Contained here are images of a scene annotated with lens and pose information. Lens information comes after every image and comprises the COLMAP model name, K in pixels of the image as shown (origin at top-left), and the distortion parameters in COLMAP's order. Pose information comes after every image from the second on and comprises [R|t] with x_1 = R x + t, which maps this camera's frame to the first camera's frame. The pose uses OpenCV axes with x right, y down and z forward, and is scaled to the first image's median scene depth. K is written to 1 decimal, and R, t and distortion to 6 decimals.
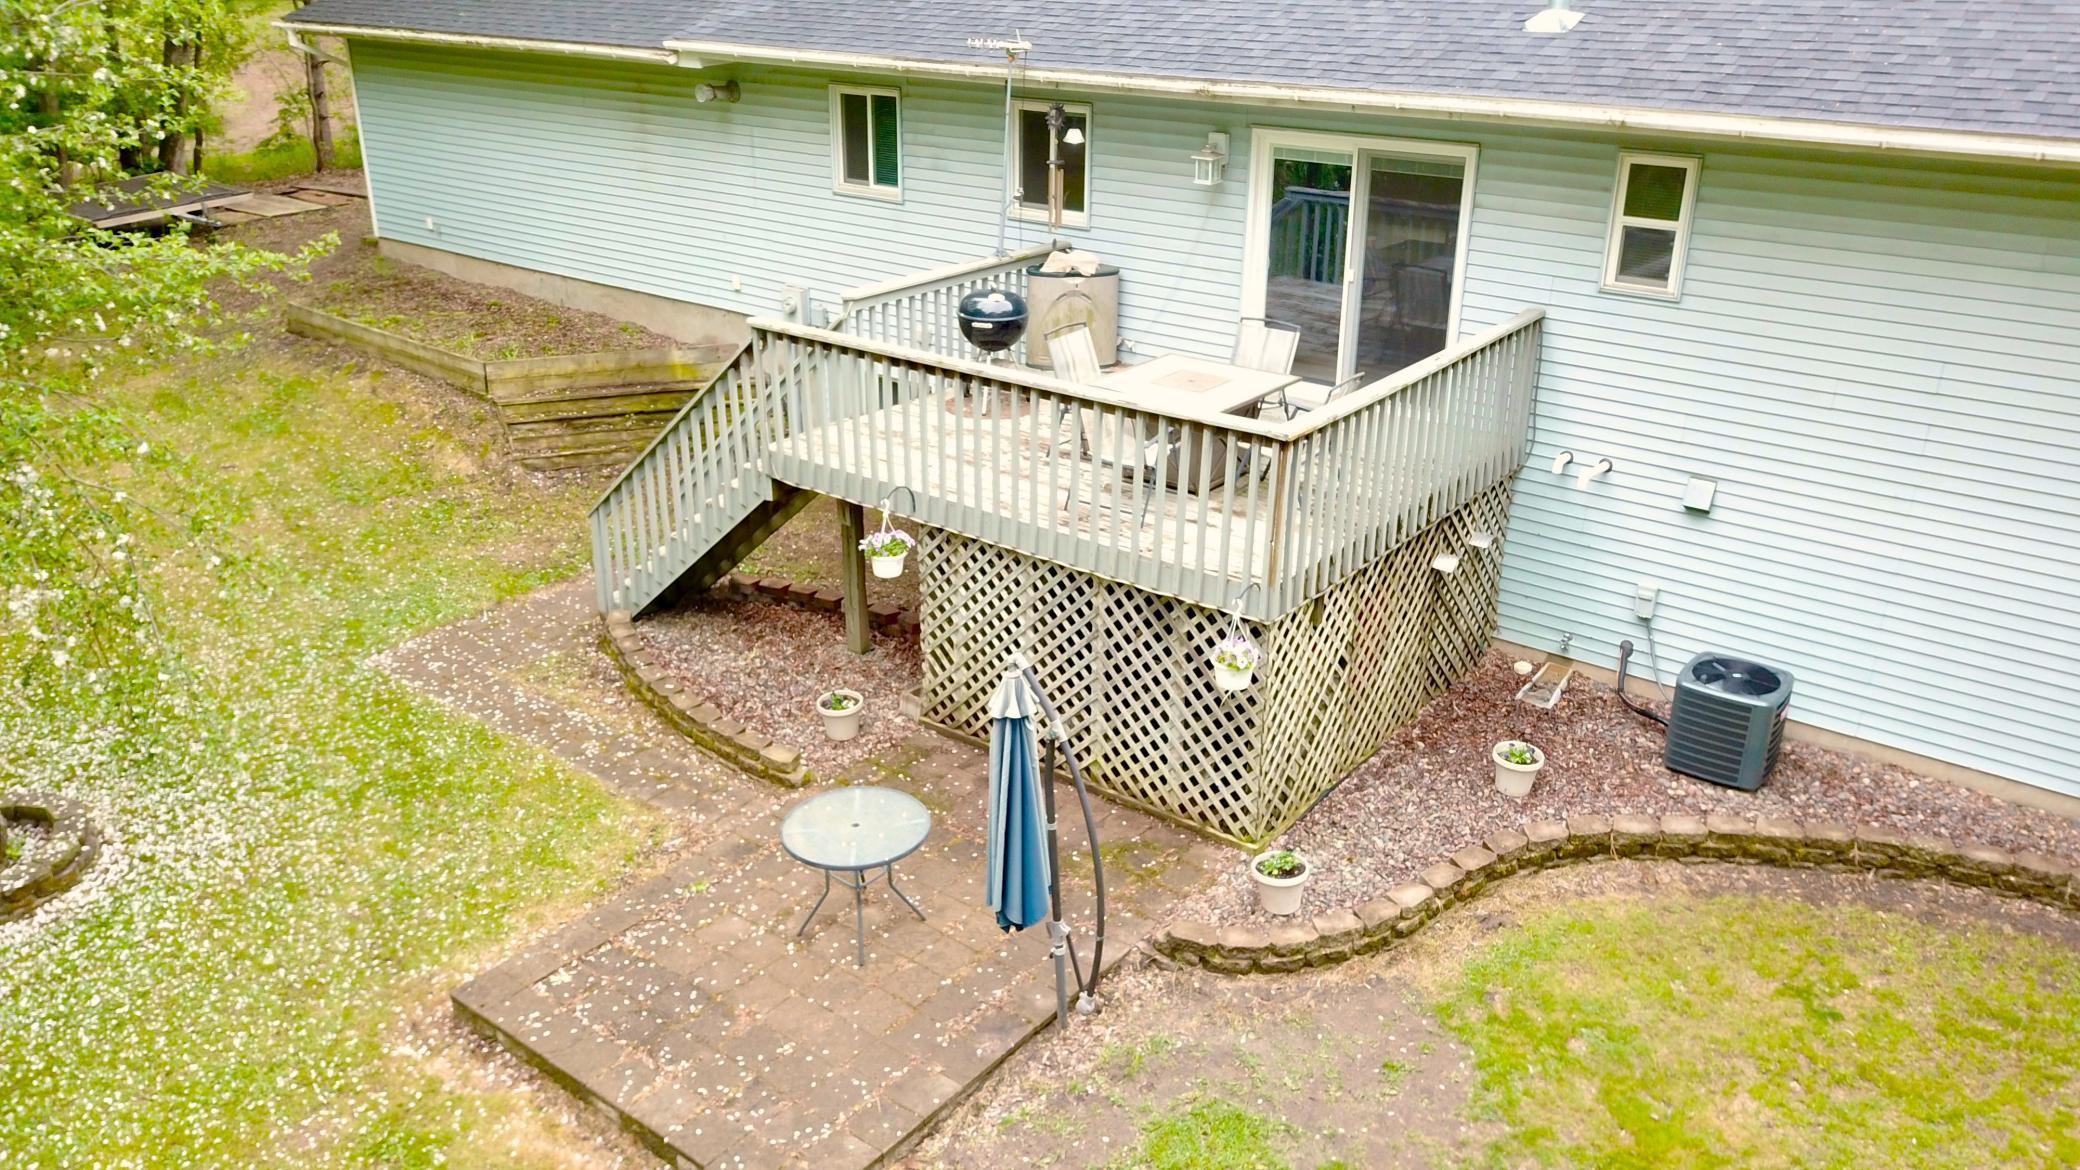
lens RADIAL K [[1600.1, 0, 1040.0], [0, 1600.1, 585.0], [0, 0, 1]] dist [0.003181, 0.006575]
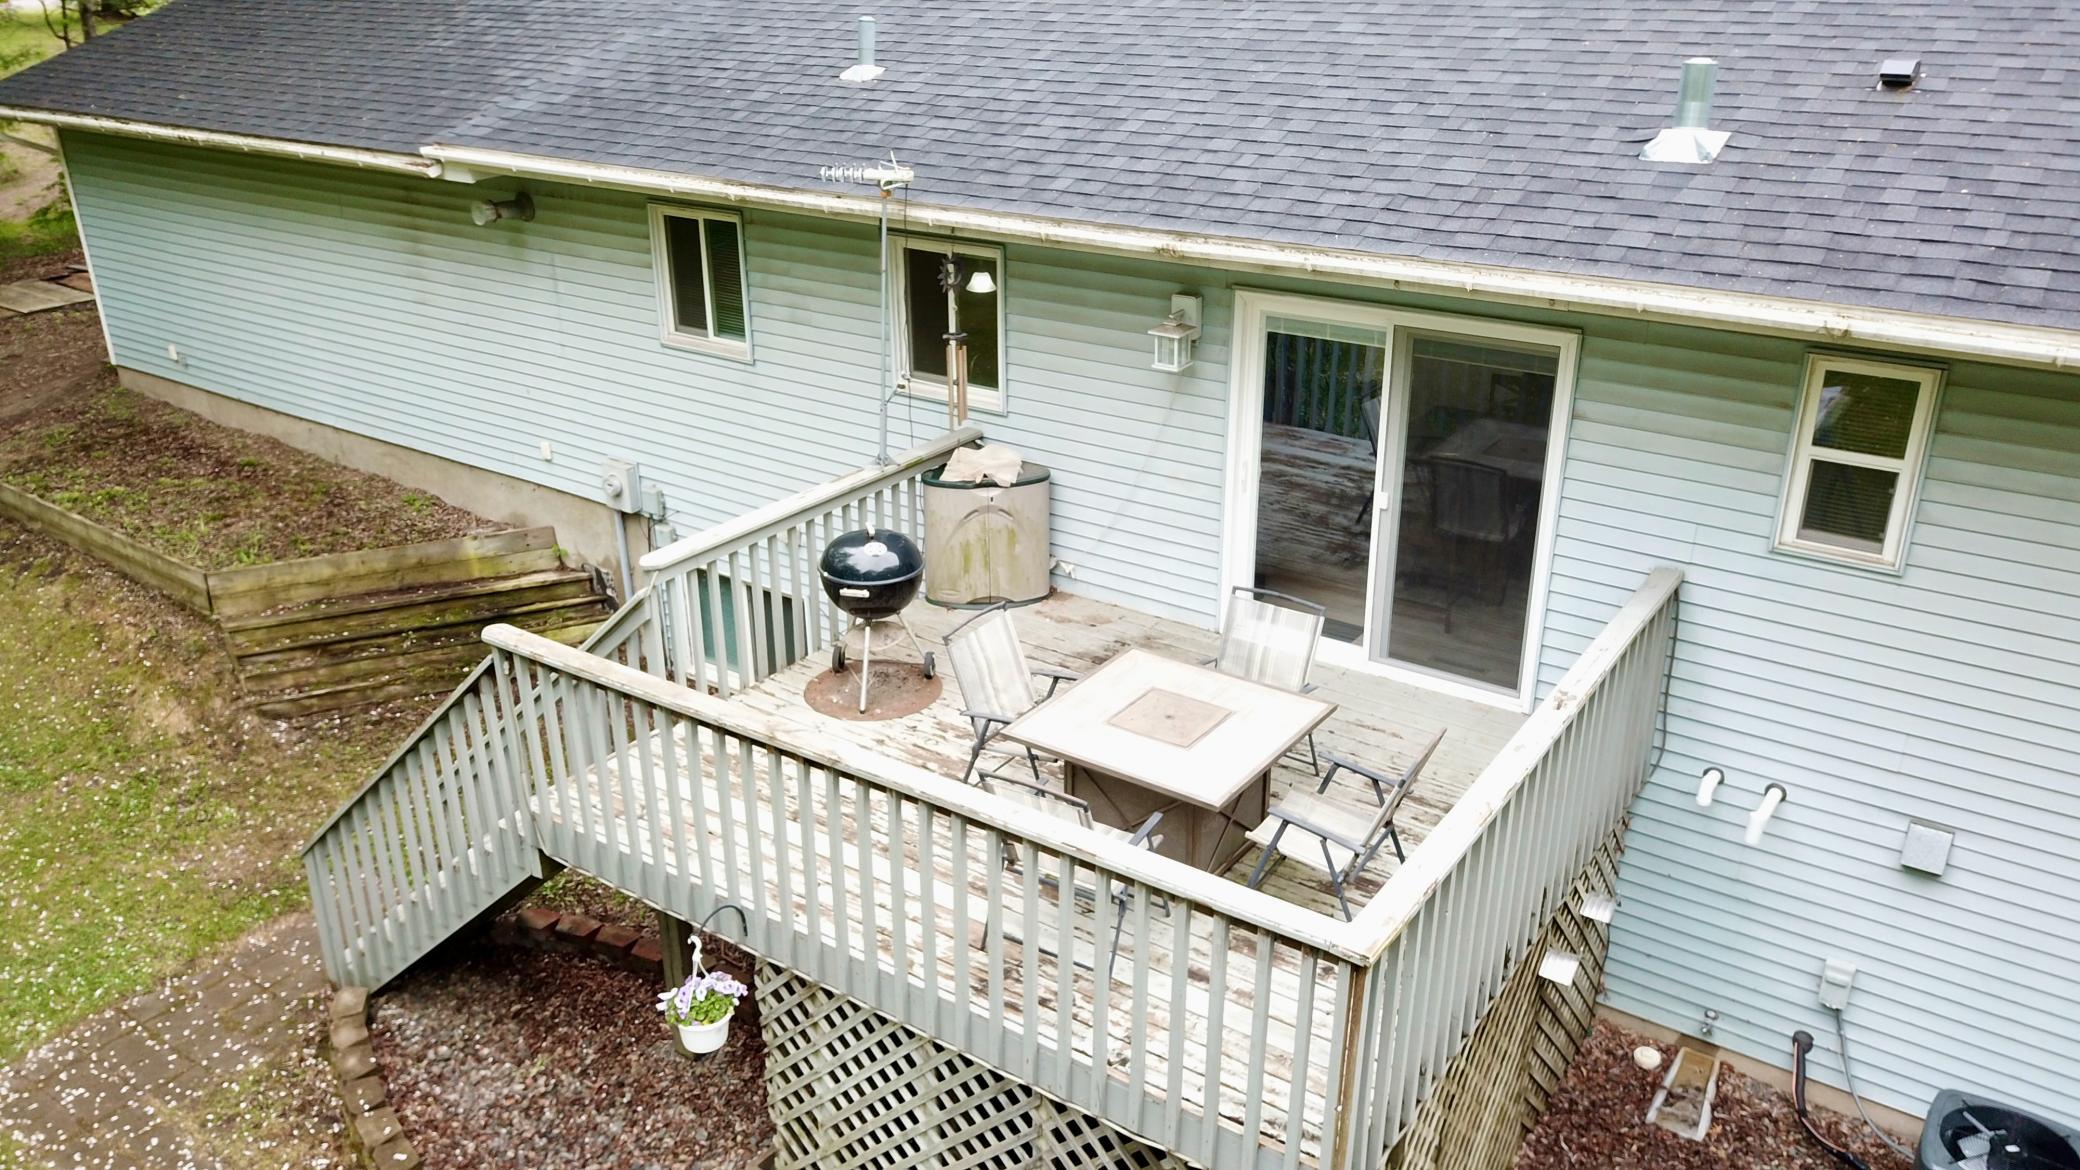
lens RADIAL K [[1600.1, 0, 1040.0], [0, 1600.1, 585.0], [0, 0, 1]] dist [0.003181, 0.006575]
pose [[0.998635, -0.032945, 0.040535, 0.014518], [0.032690, 0.999441, 0.006942, -0.153655], [-0.040741, -0.005608, 0.999154, 0.288341]]
